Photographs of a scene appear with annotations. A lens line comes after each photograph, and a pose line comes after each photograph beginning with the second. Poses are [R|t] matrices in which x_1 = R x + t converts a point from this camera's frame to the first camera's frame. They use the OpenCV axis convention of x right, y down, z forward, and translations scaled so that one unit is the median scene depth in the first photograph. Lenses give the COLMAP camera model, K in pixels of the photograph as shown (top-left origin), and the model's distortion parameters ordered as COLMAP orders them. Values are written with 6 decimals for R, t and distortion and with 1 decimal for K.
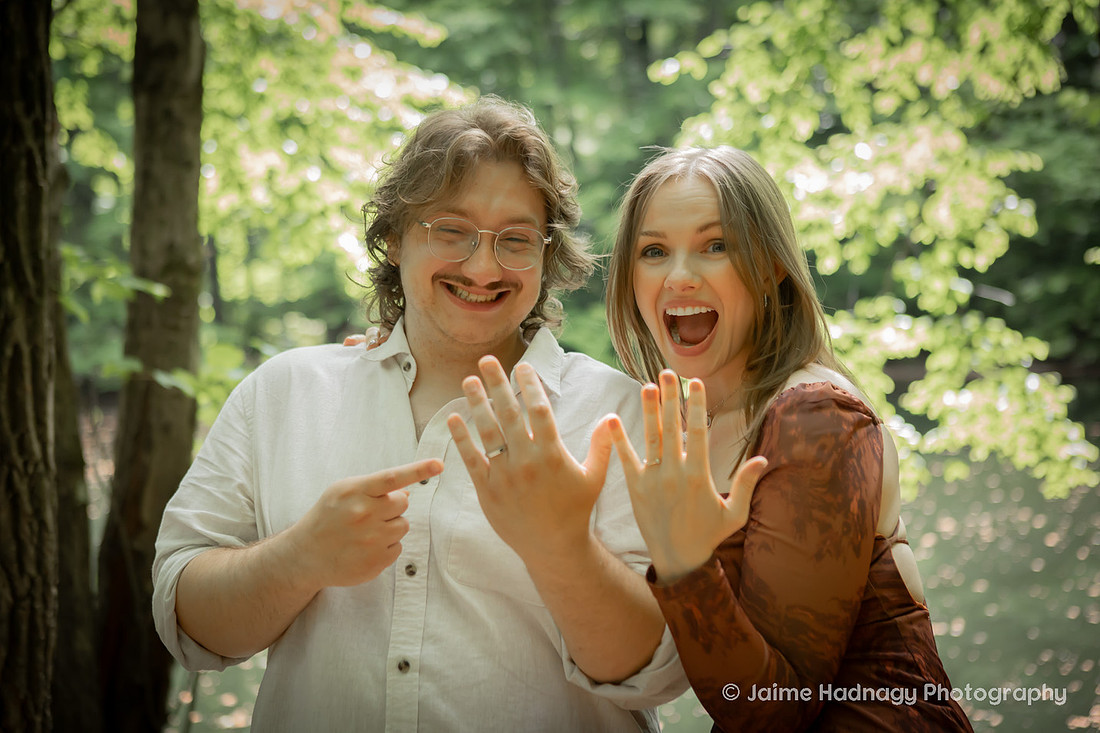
lens RADIAL K [[1765.8, 0, 553.1], [0, 1765.8, 429.5], [0, 0, 1]] dist [-0.001750, -0.211052]
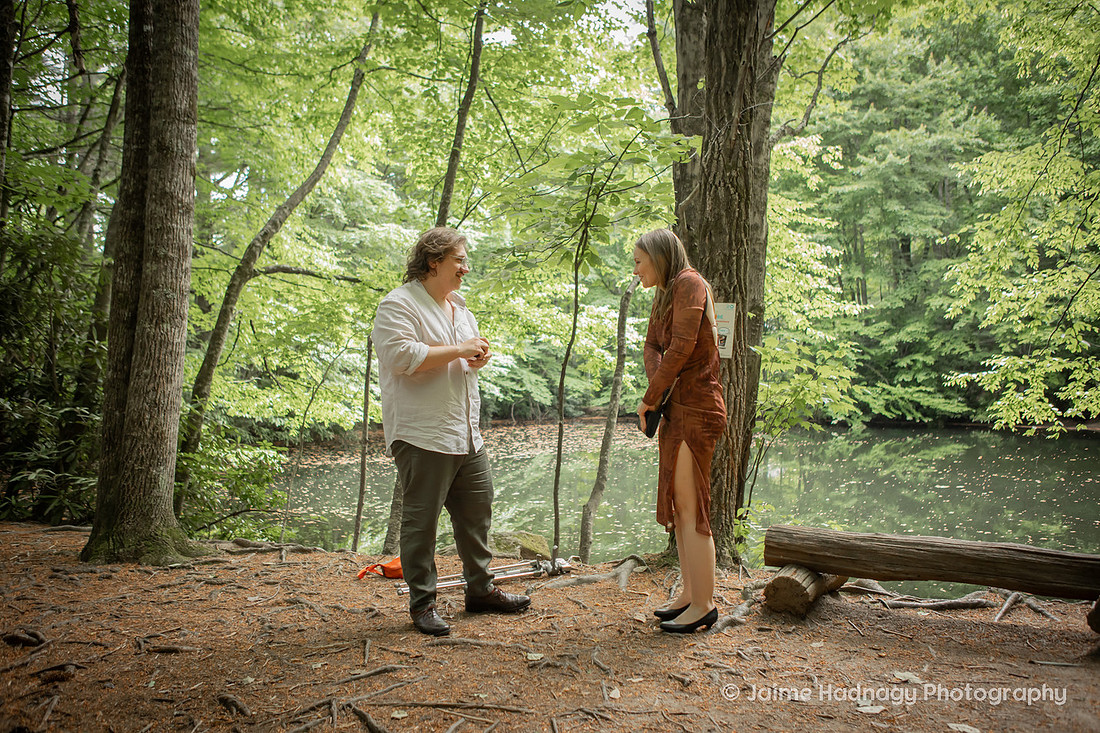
lens RADIAL K [[902.1, 0, 548.4], [0, 902.1, 358.4], [0, 0, 1]] dist [-0.090381, 0.084110]
pose [[0.946998, 0.024984, -0.320265, -0.104768], [-0.055453, 0.994719, -0.086370, 0.162665], [0.316416, 0.099552, 0.943382, -0.494167]]
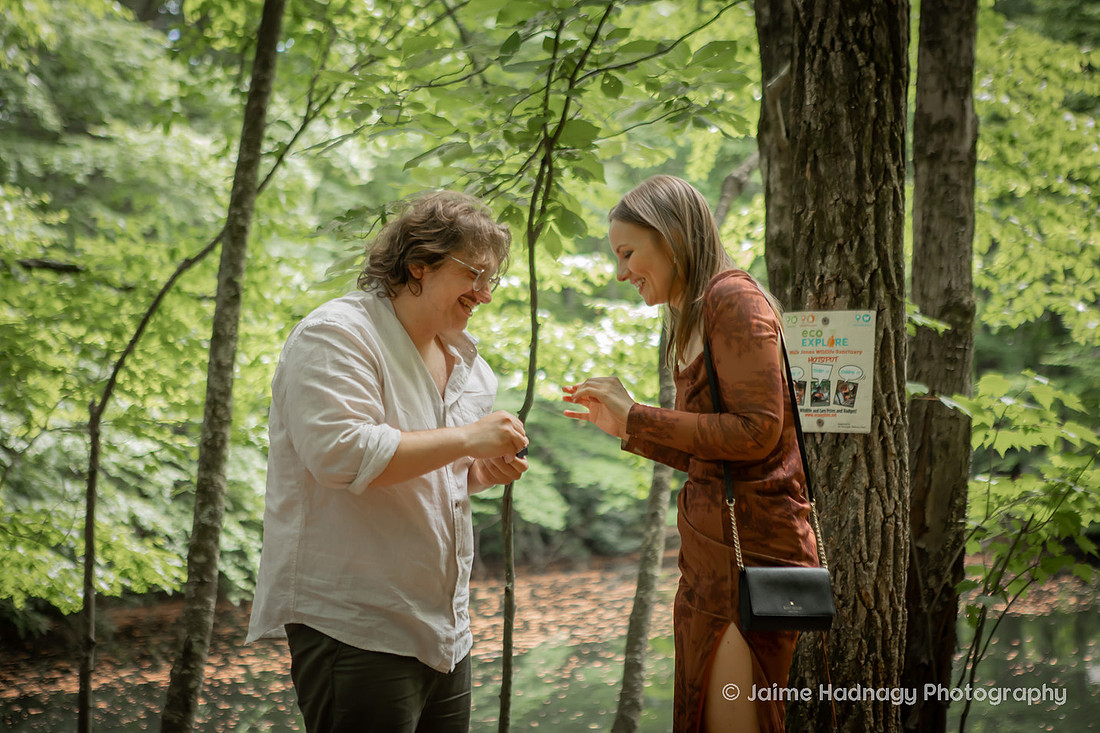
lens RADIAL K [[2096.4, 0, 552.0], [0, 2096.4, 353.3], [0, 0, 1]] dist [0.218344, -0.089687]
pose [[0.945309, -0.020819, -0.325512, -0.015824], [-0.018177, 0.993048, -0.116302, 0.146652], [0.325670, 0.115858, 0.938358, -0.544989]]
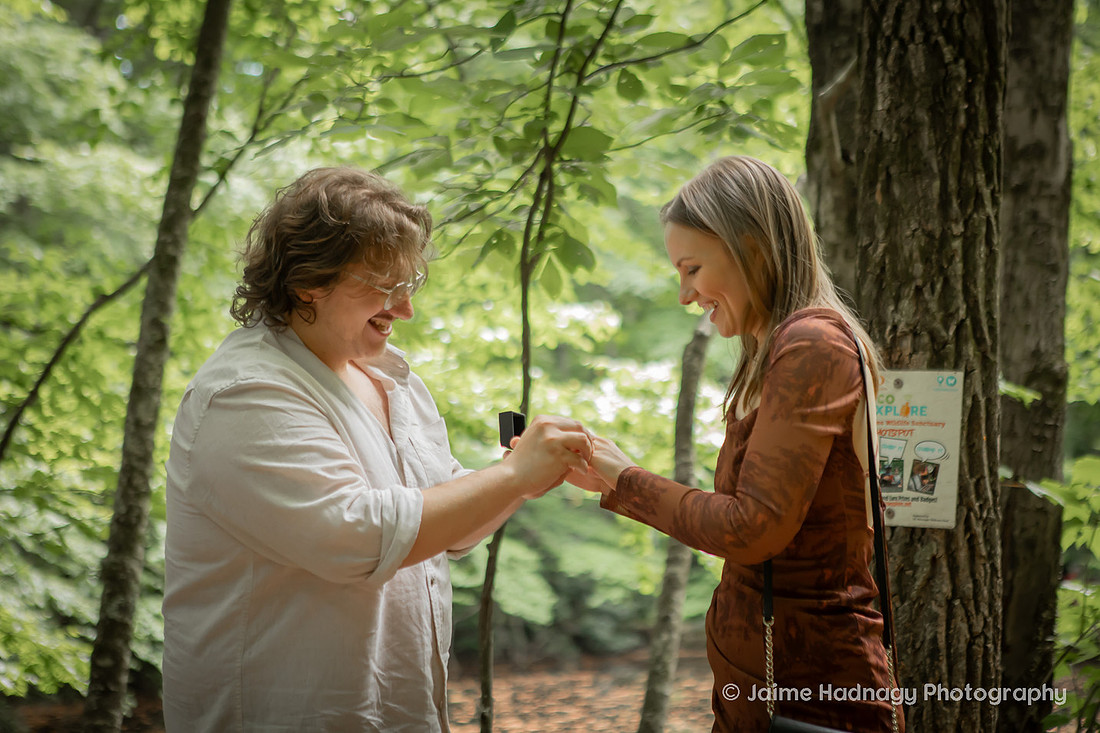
lens RADIAL K [[2351.9, 0, 577.6], [0, 2351.9, 324.9], [0, 0, 1]] dist [0.209985, -0.187512]
pose [[0.950509, -0.011367, -0.310489, -0.077293], [-0.039726, 0.986682, -0.157737, 0.129472], [0.308147, 0.162265, 0.937398, -0.380349]]
